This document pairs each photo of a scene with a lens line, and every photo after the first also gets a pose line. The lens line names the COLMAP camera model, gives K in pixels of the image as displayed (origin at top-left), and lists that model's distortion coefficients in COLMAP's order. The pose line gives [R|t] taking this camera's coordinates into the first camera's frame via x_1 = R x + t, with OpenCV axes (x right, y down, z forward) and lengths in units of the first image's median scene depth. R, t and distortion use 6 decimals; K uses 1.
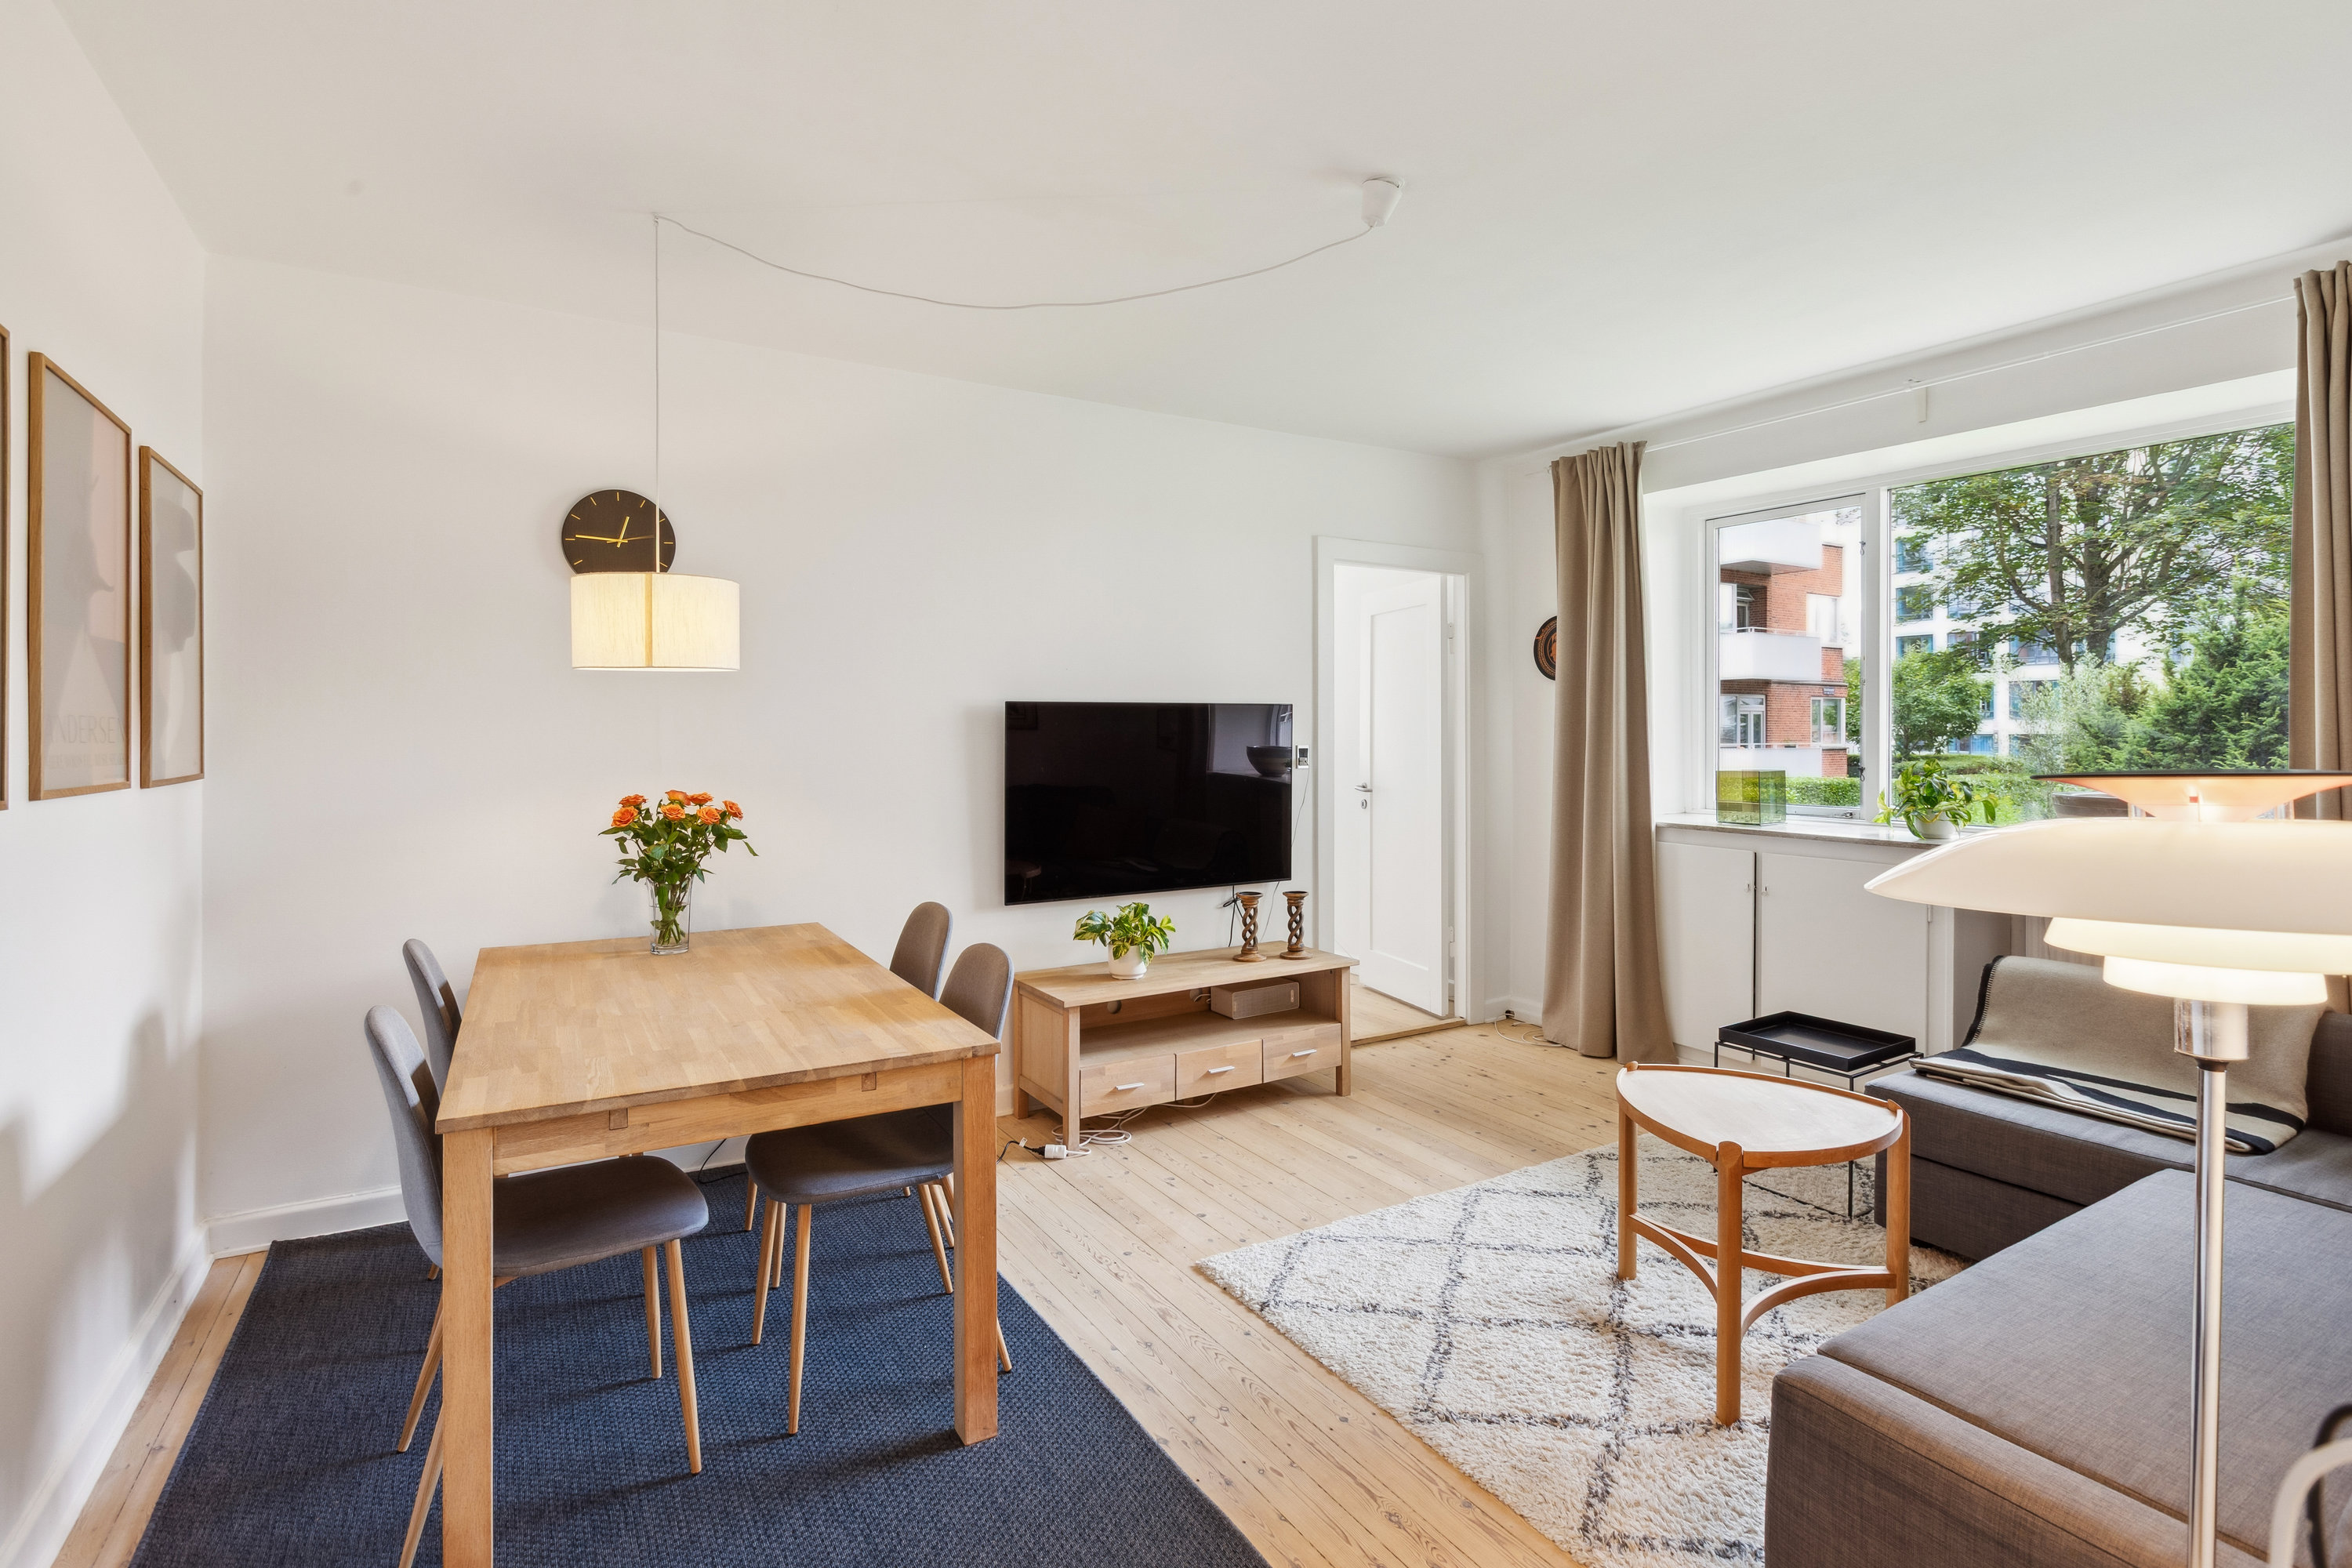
lens RADIAL K [[1137.3, 0, 1225.0], [0, 1137.3, 739.3], [0, 0, 1]] dist [0.004227, 0.000089]
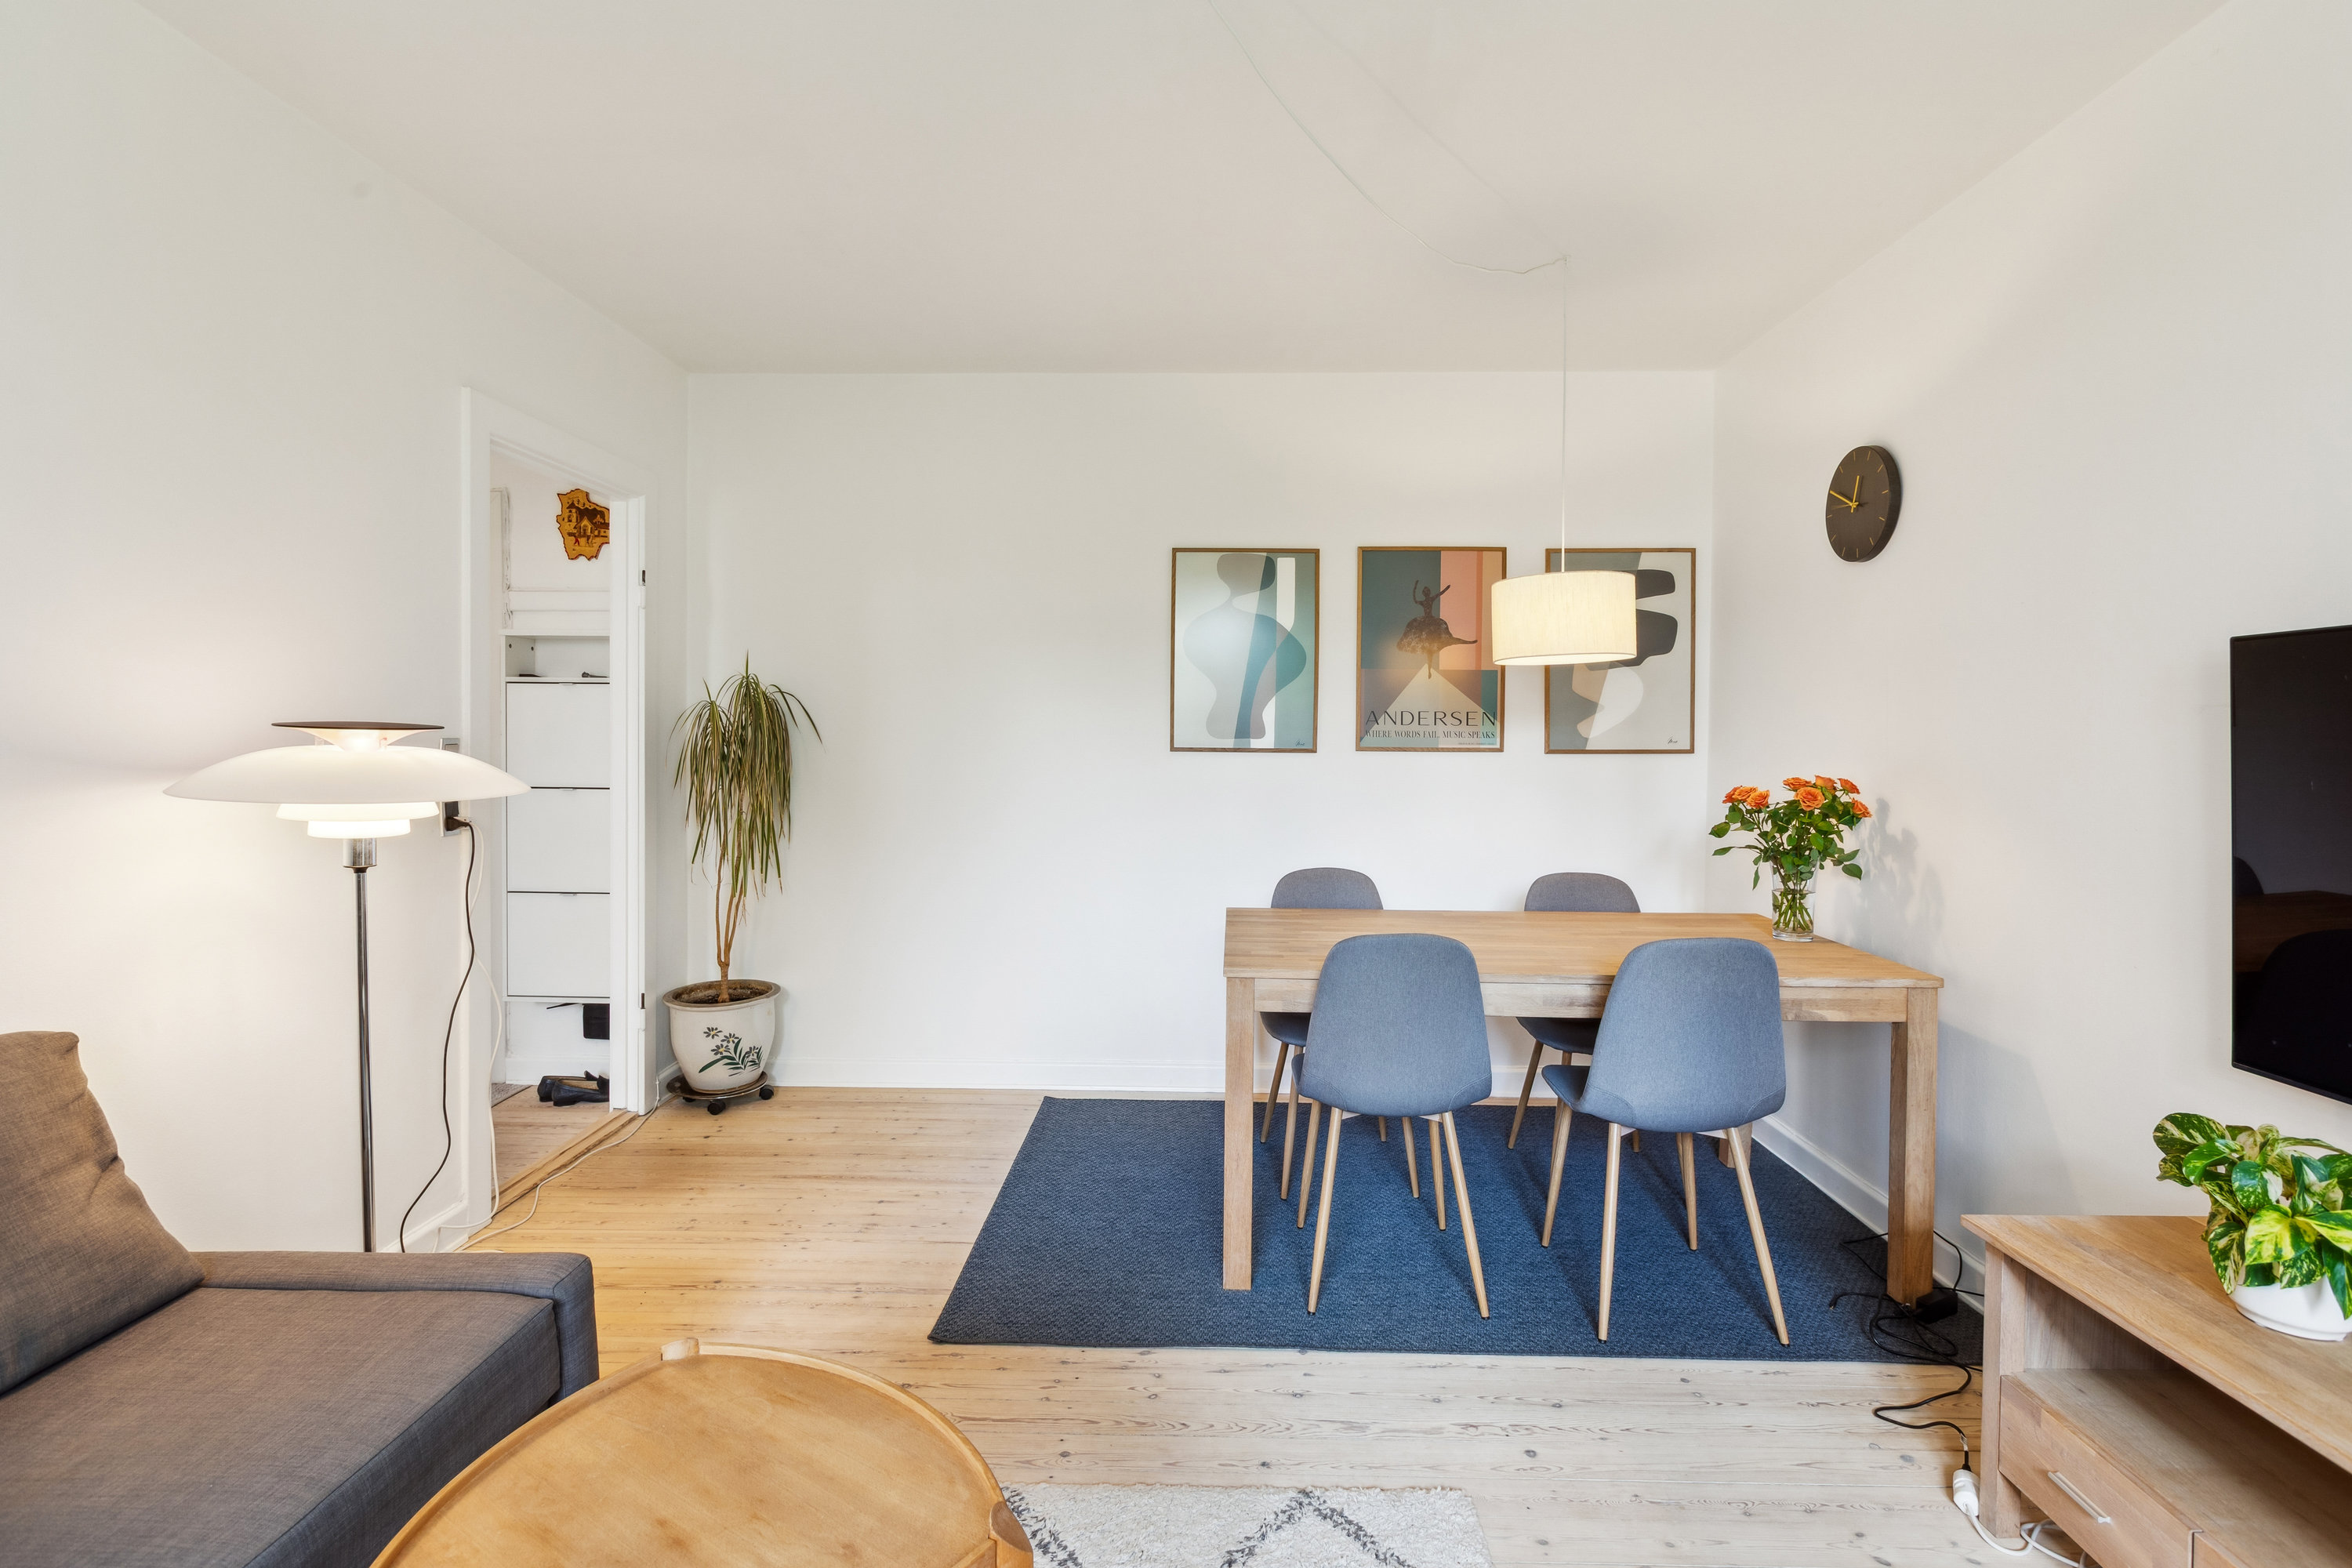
lens RADIAL K [[1148.2, 0, 1179.6], [0, 1148.2, 764.4], [0, 0, 1]] dist [-0.004264, -0.000807]
pose [[-0.565463, 0.019811, -0.824536, 0.552932], [-0.004828, 0.999615, 0.027329, 0.011305], [0.824759, 0.019434, -0.565150, 1.100479]]
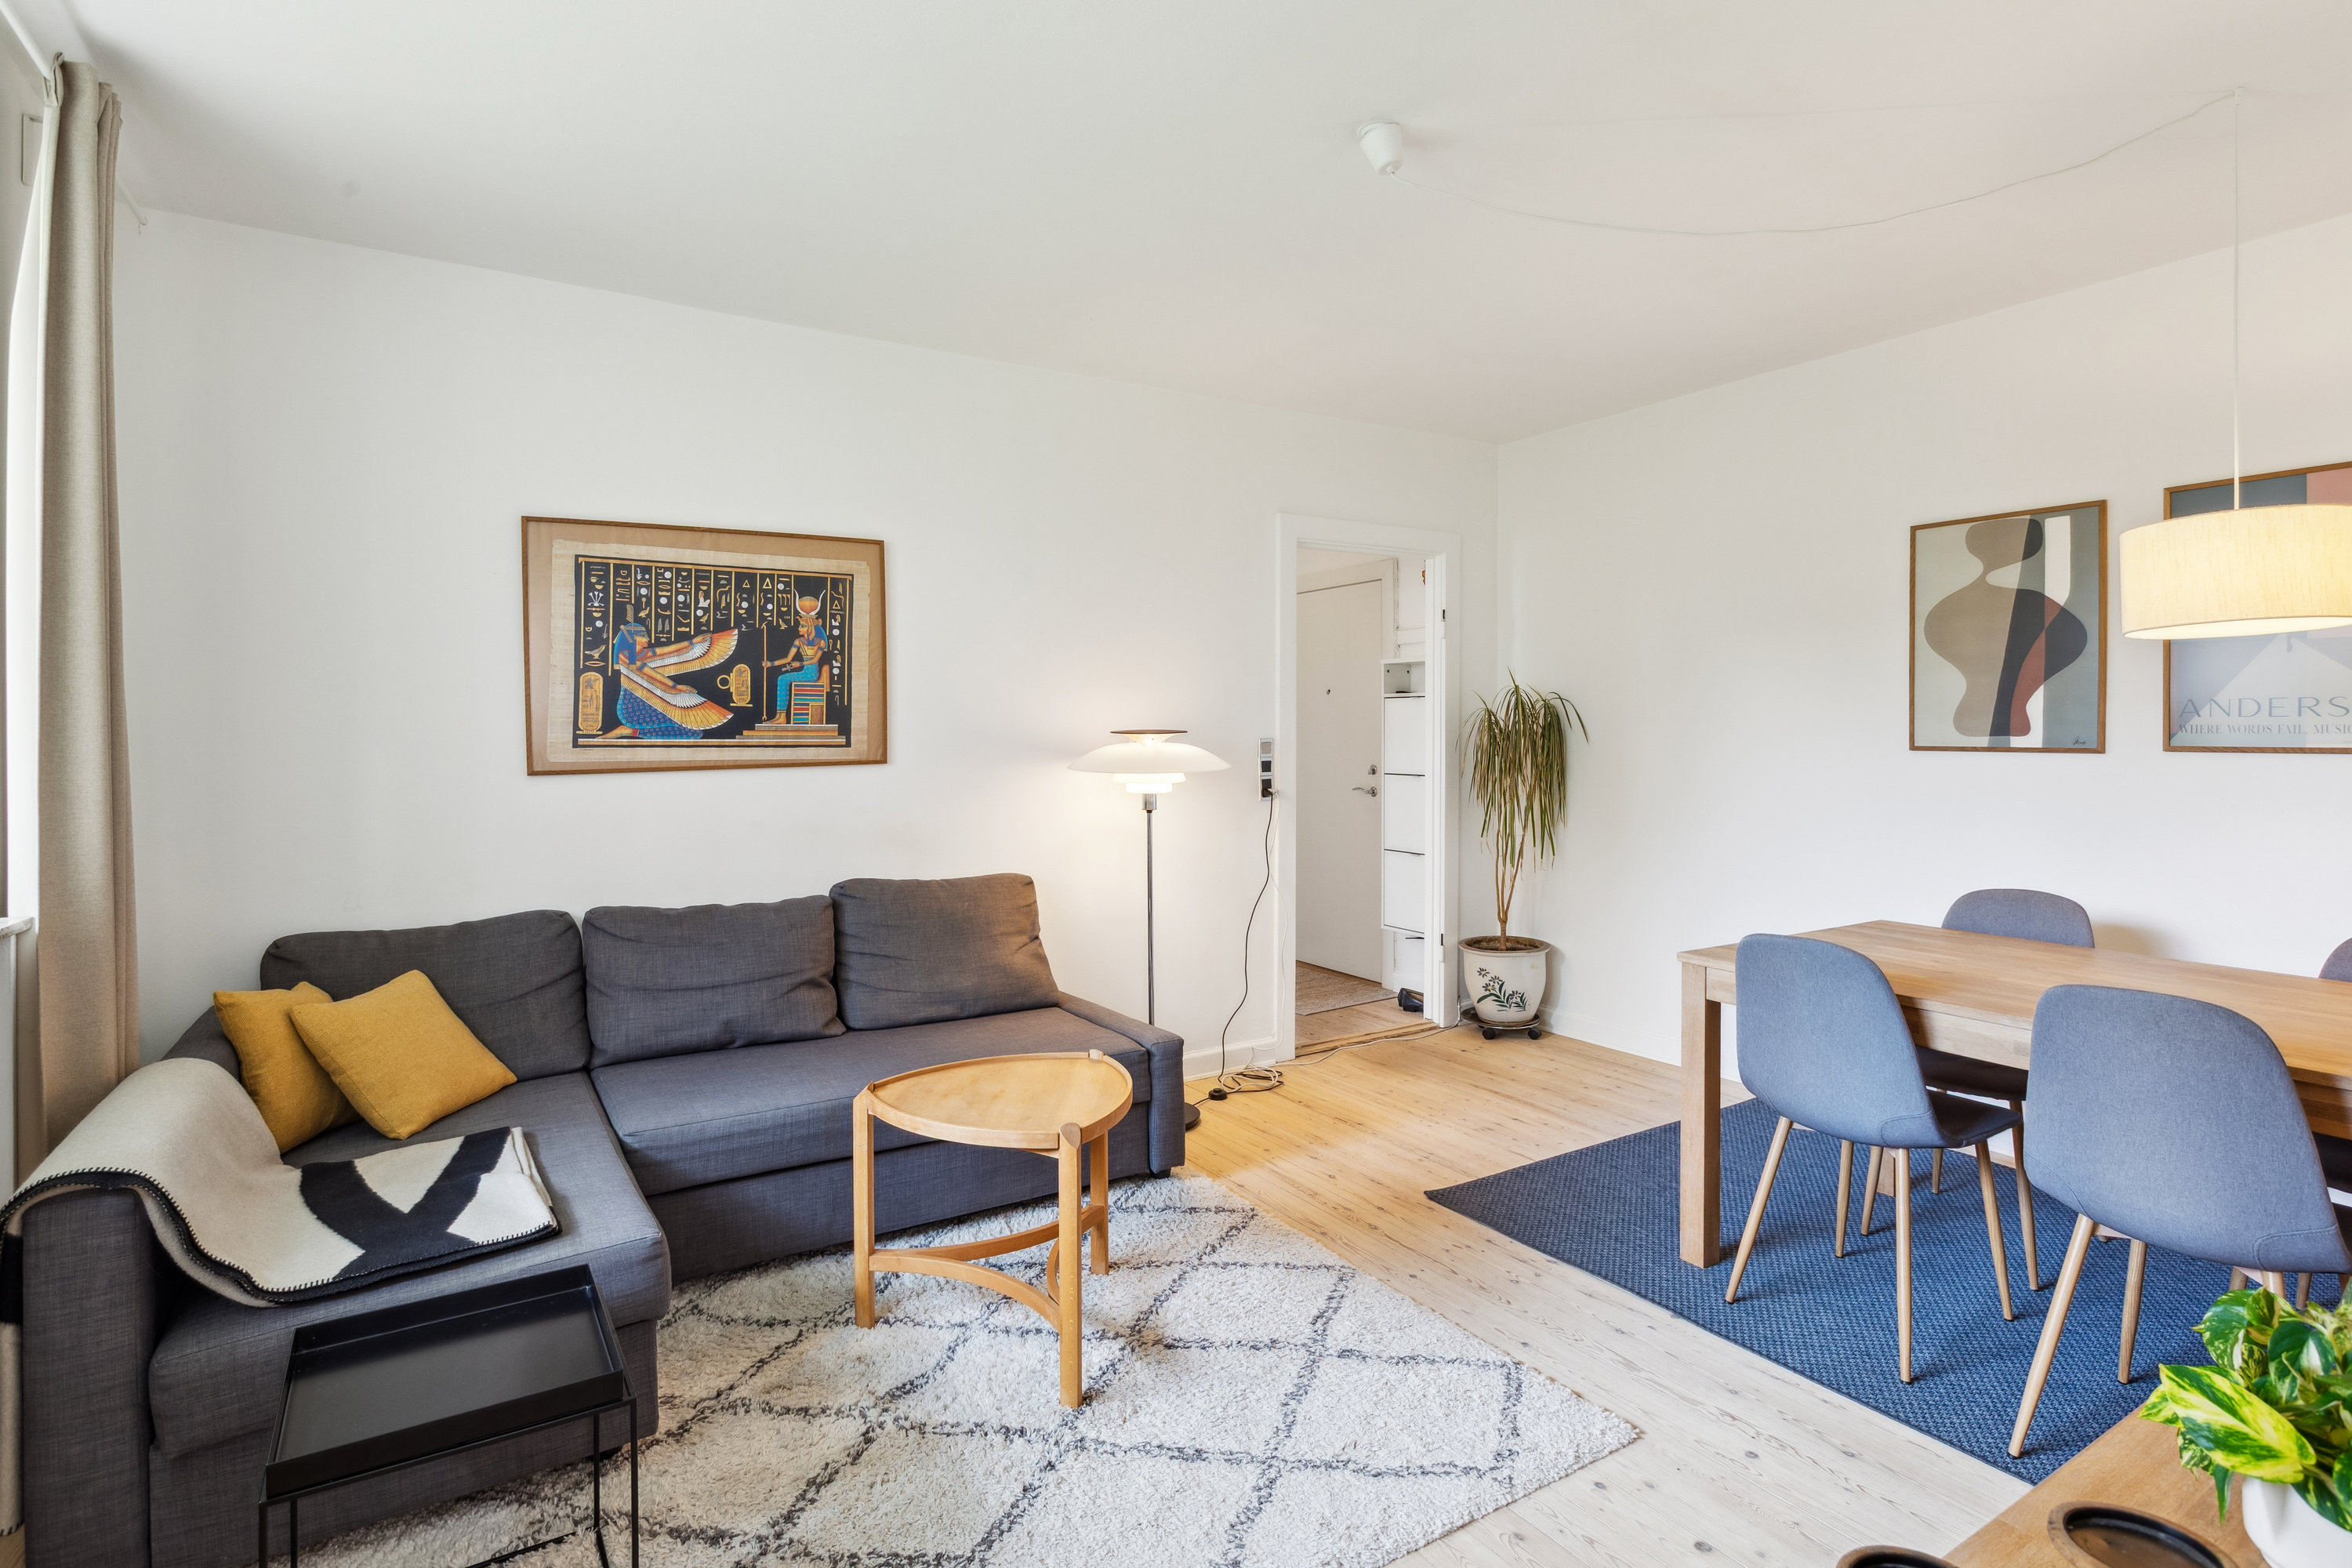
lens RADIAL K [[1185.7, 0, 1171.6], [0, 1185.7, 737.4], [0, 0, 1]] dist [0.000598, 0.000359]
pose [[-0.999711, 0.003931, 0.023733, 0.228200], [0.004032, 0.999983, 0.004214, 0.010557], [-0.023716, 0.004308, -0.999709, 1.569637]]
